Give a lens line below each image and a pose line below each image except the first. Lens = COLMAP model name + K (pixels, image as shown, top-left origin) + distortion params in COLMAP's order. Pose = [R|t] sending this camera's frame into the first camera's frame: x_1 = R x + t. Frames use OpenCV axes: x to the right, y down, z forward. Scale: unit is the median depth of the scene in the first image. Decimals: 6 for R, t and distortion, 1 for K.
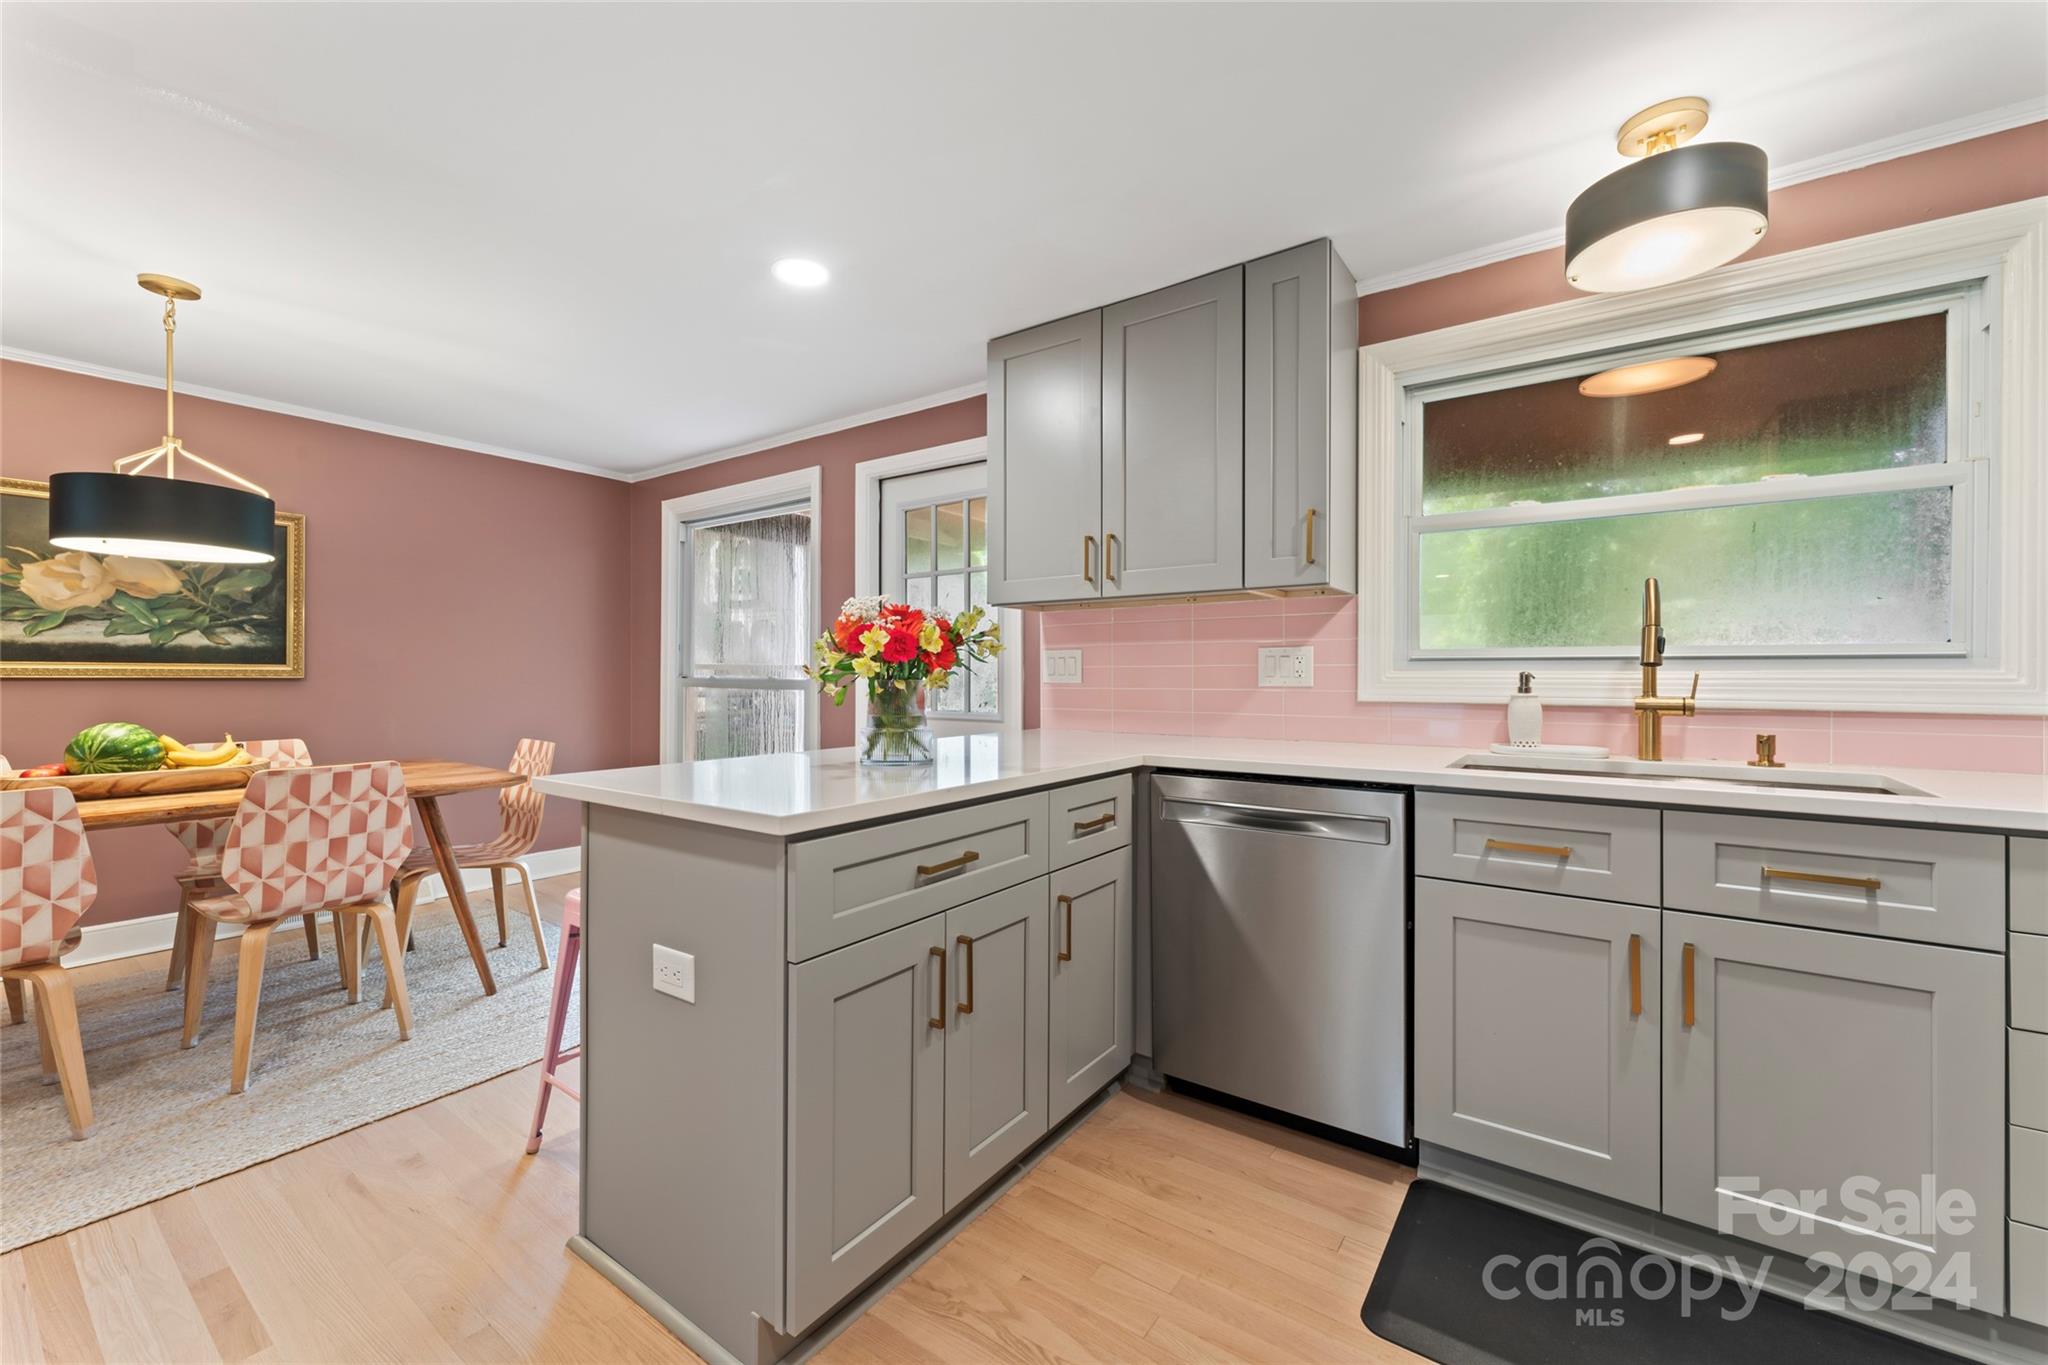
lens RADIAL K [[805.7, 0, 1013.2], [0, 805.7, 682.6], [0, 0, 1]] dist [0.001099, -0.000168]
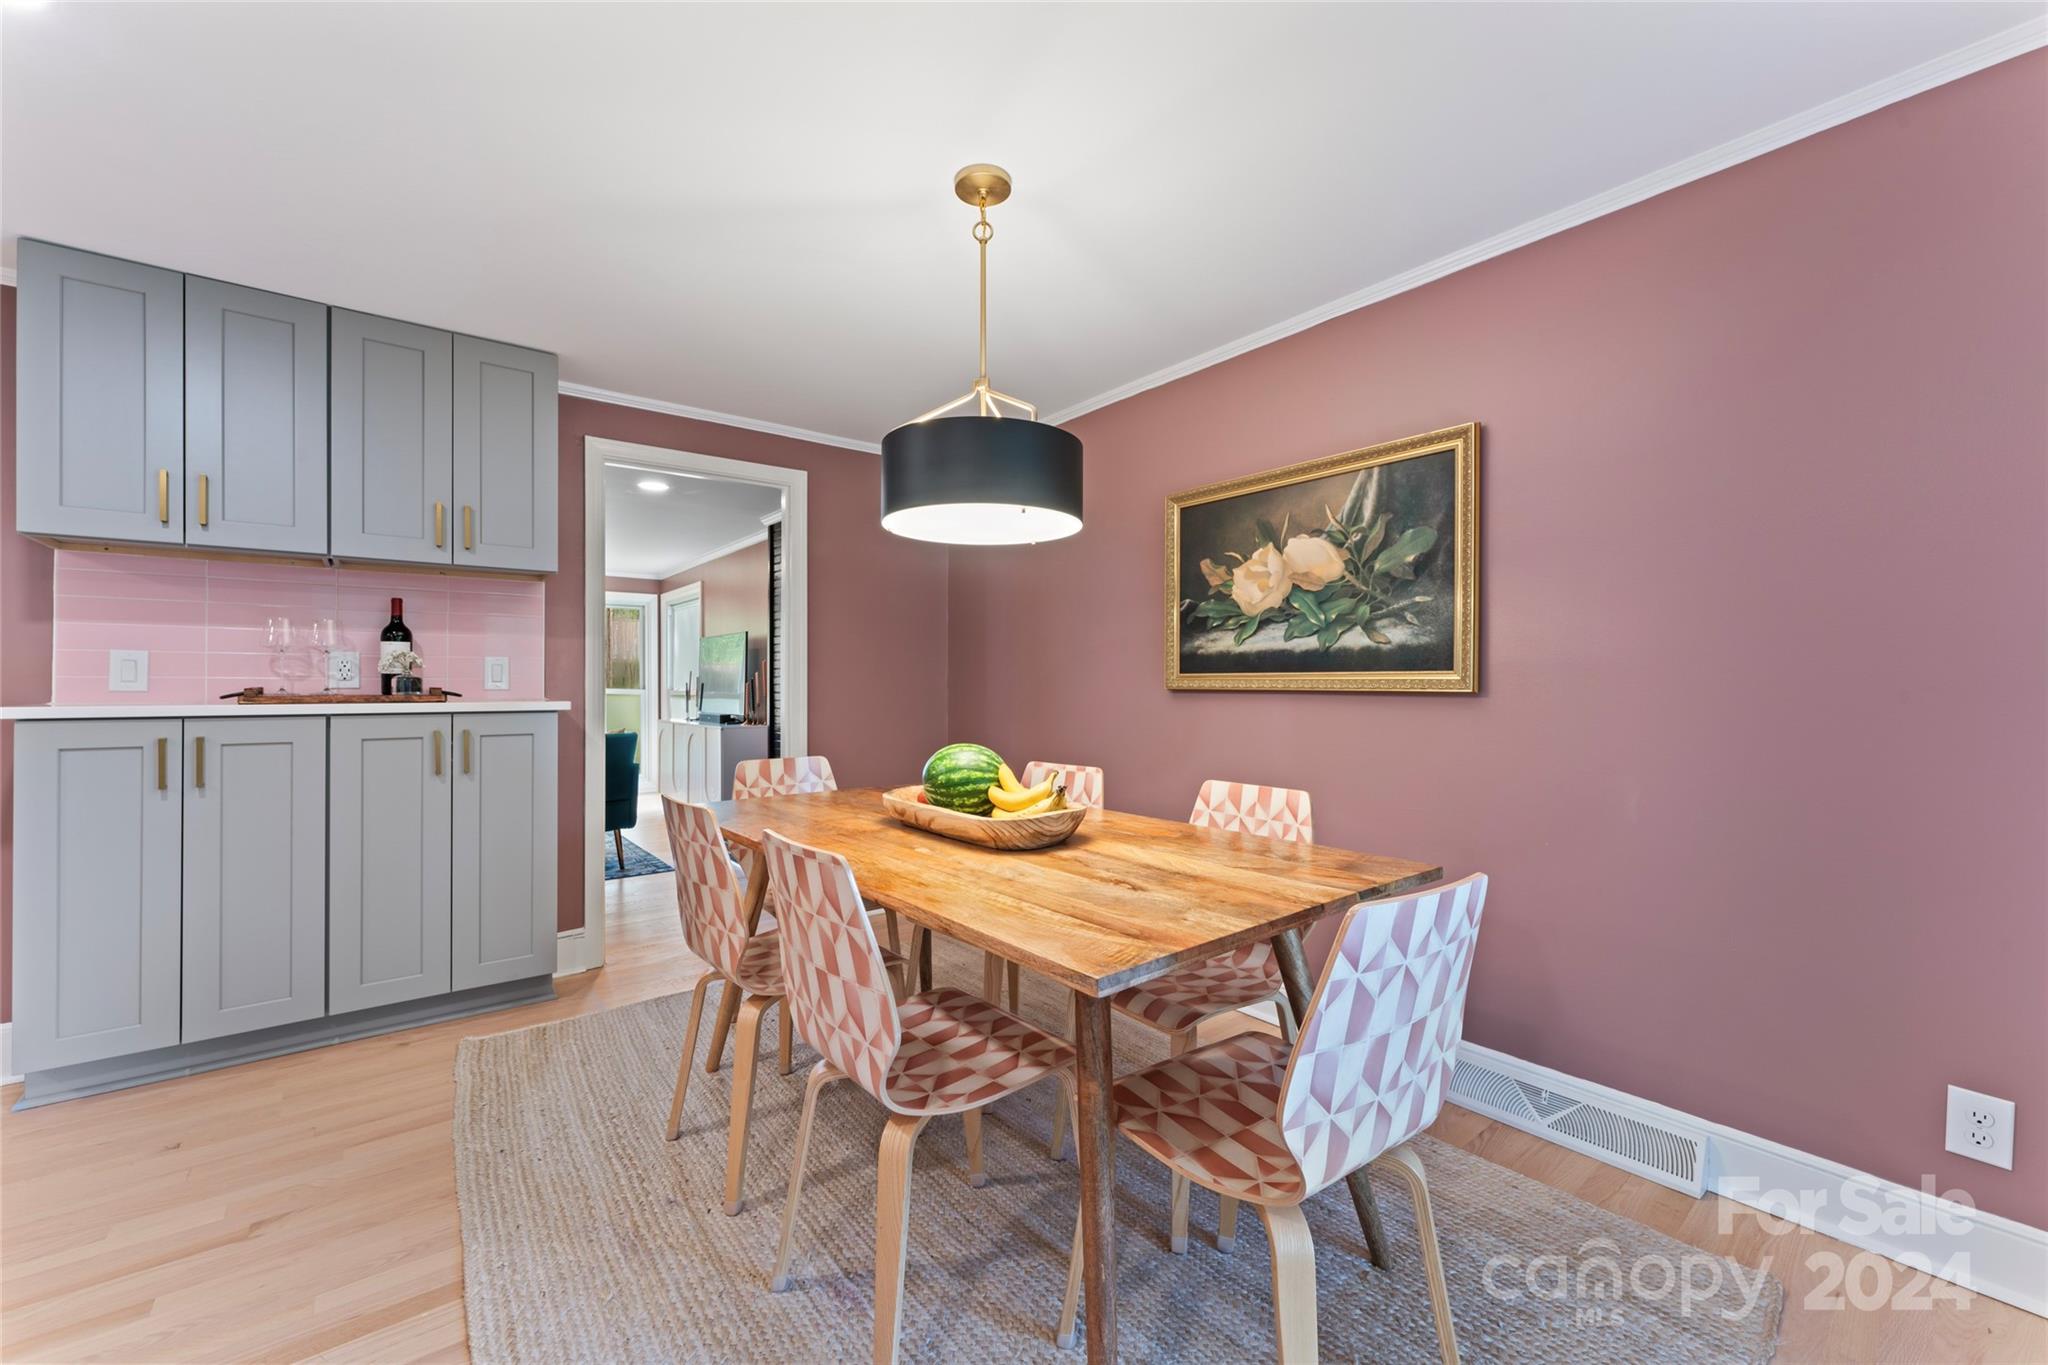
lens RADIAL K [[805.7, 0, 1013.2], [0, 805.7, 682.6], [0, 0, 1]] dist [0.001099, -0.000168]
pose [[-0.268340, -0.006684, -0.963301, -0.245397], [-0.013489, 0.999904, -0.003180, -0.007806], [0.963230, 0.012141, -0.268404, 0.973787]]
